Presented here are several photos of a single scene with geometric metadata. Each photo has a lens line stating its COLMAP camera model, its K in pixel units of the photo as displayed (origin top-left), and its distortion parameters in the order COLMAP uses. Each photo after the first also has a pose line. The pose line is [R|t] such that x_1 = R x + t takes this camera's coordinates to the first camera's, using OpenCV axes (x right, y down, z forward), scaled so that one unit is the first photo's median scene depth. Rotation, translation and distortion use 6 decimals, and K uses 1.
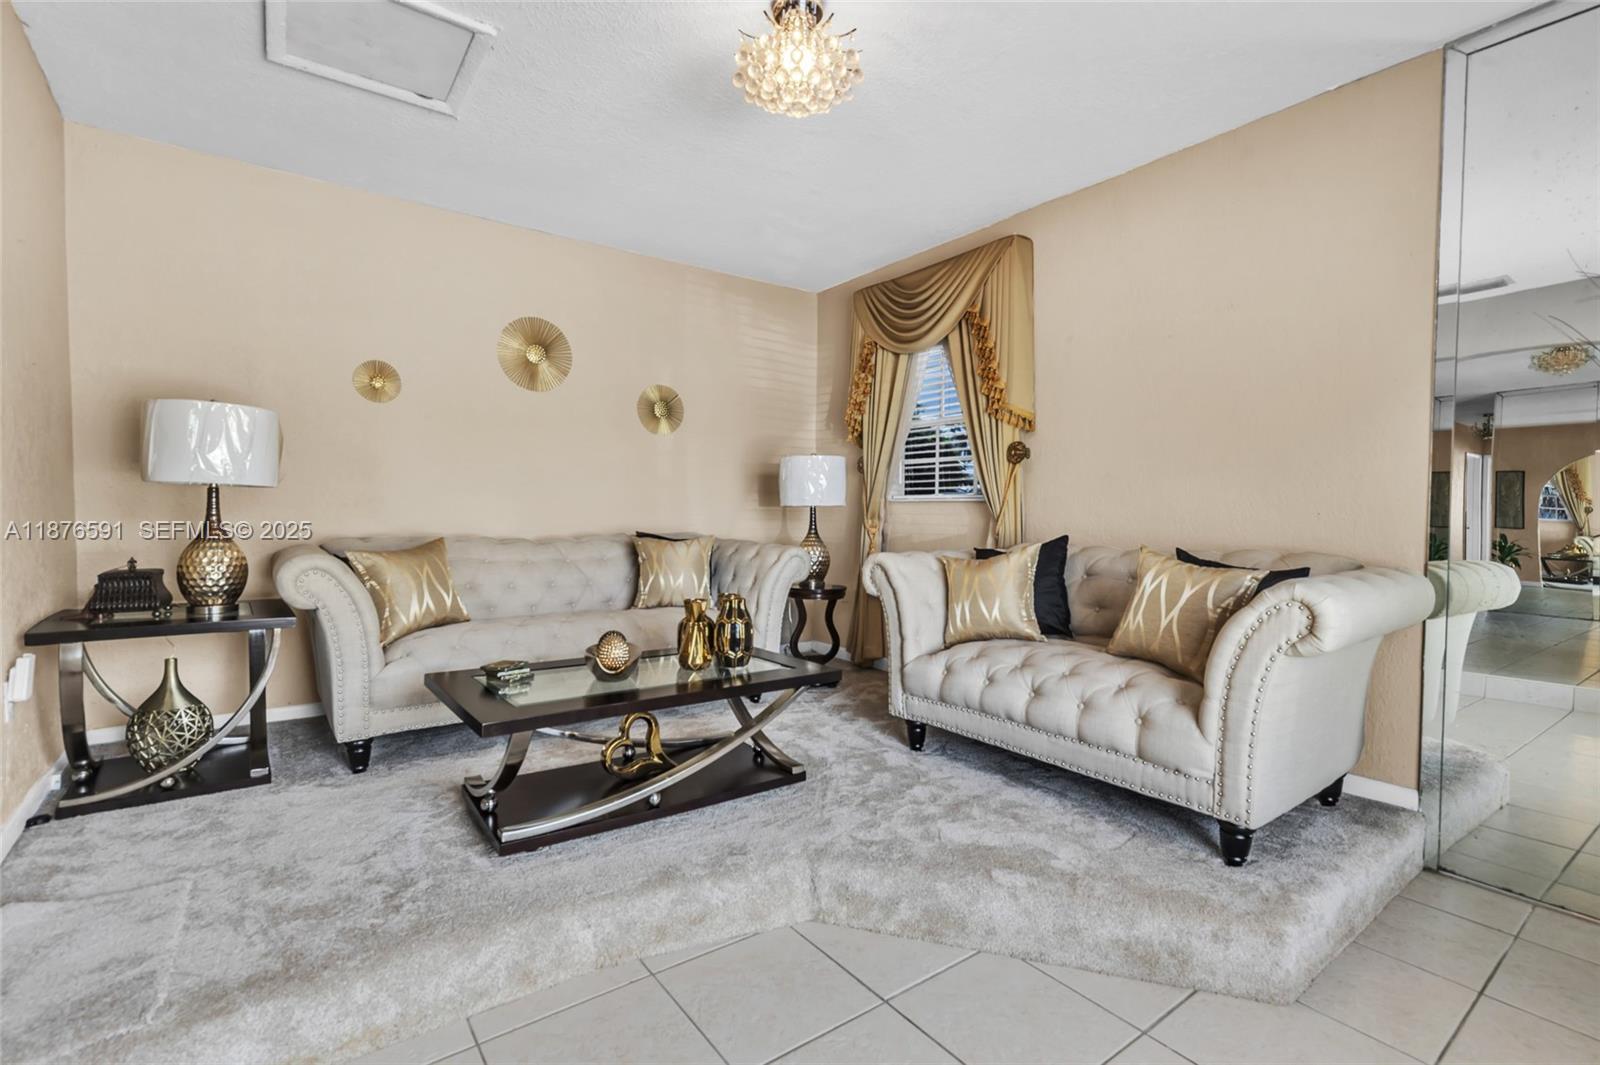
lens RADIAL K [[718.8, 0, 799.7], [0, 718.8, 529.7], [0, 0, 1]] dist [0.012838, -0.002982]
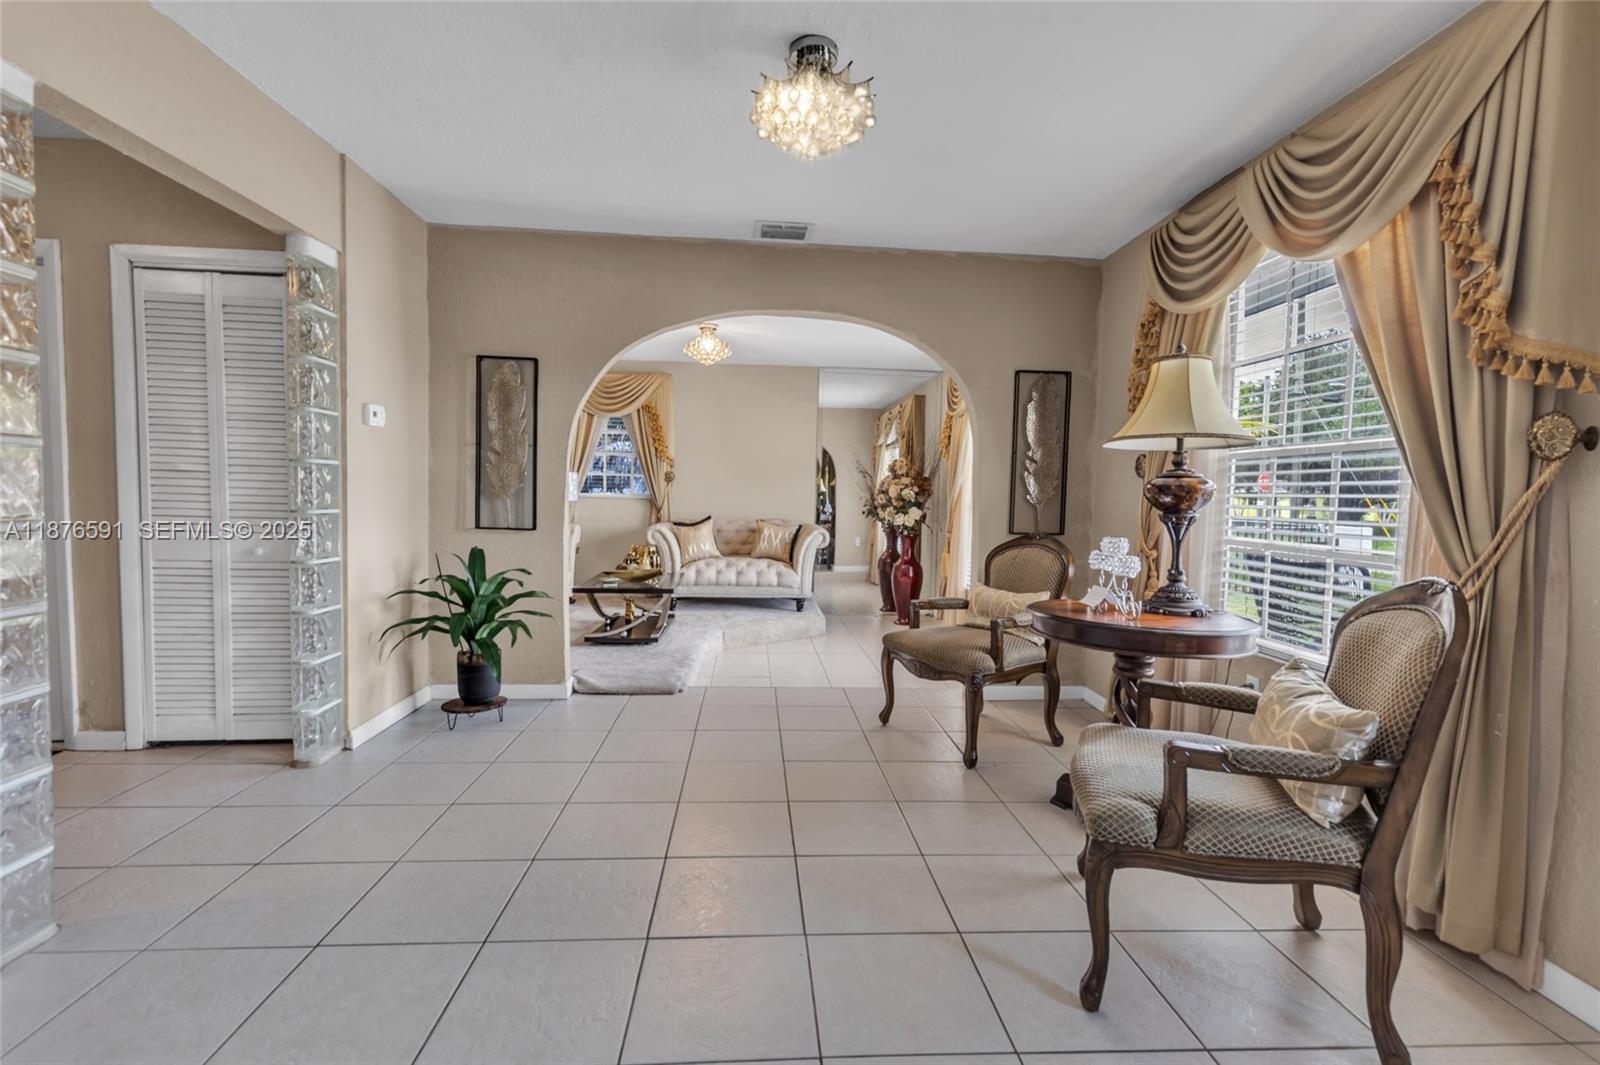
lens RADIAL K [[718.8, 0, 798.1], [0, 718.8, 530.5], [0, 0, 1]] dist [0.012838, -0.002982]
pose [[0.538380, -0.037556, 0.841865, -1.930579], [0.005474, 0.999141, 0.041072, -0.052090], [-0.842684, -0.017504, 0.538124, -0.695944]]
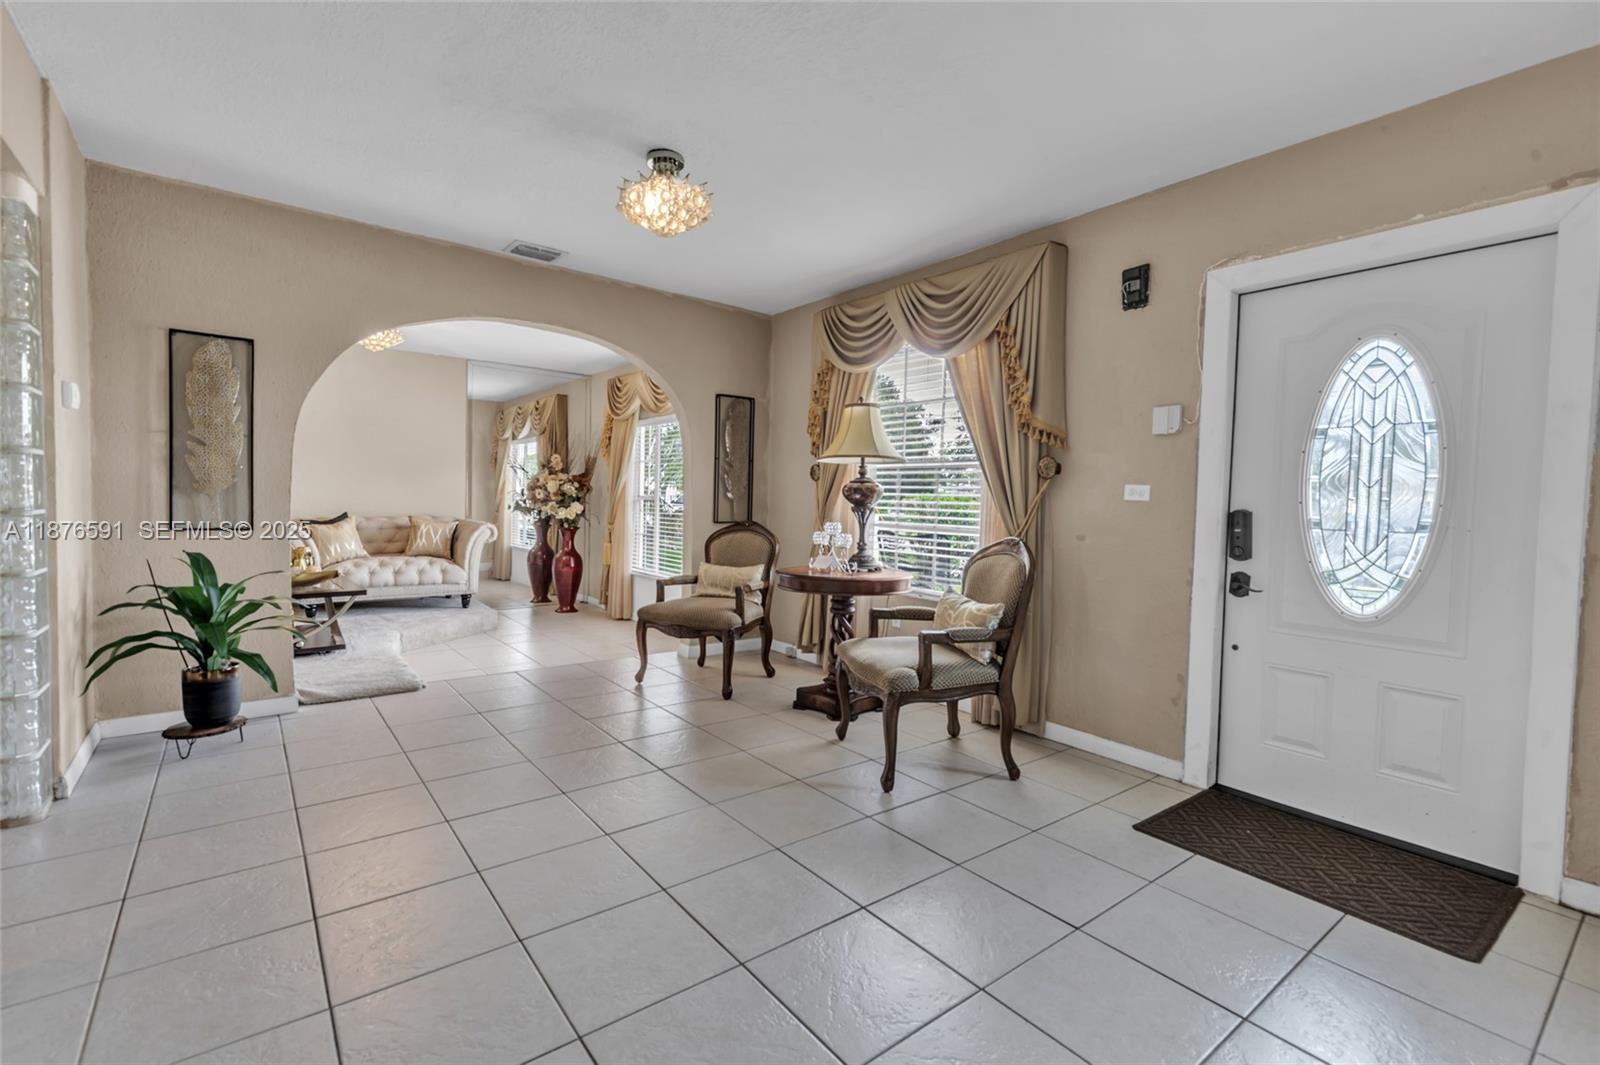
lens RADIAL K [[718.8, 0, 795.9], [0, 718.8, 529.7], [0, 0, 1]] dist [0.012838, -0.002982]
pose [[-0.025292, -0.052600, 0.998295, -2.381633], [0.003796, 0.998603, 0.052712, -0.063469], [-0.999673, 0.005123, -0.025057, -0.388648]]
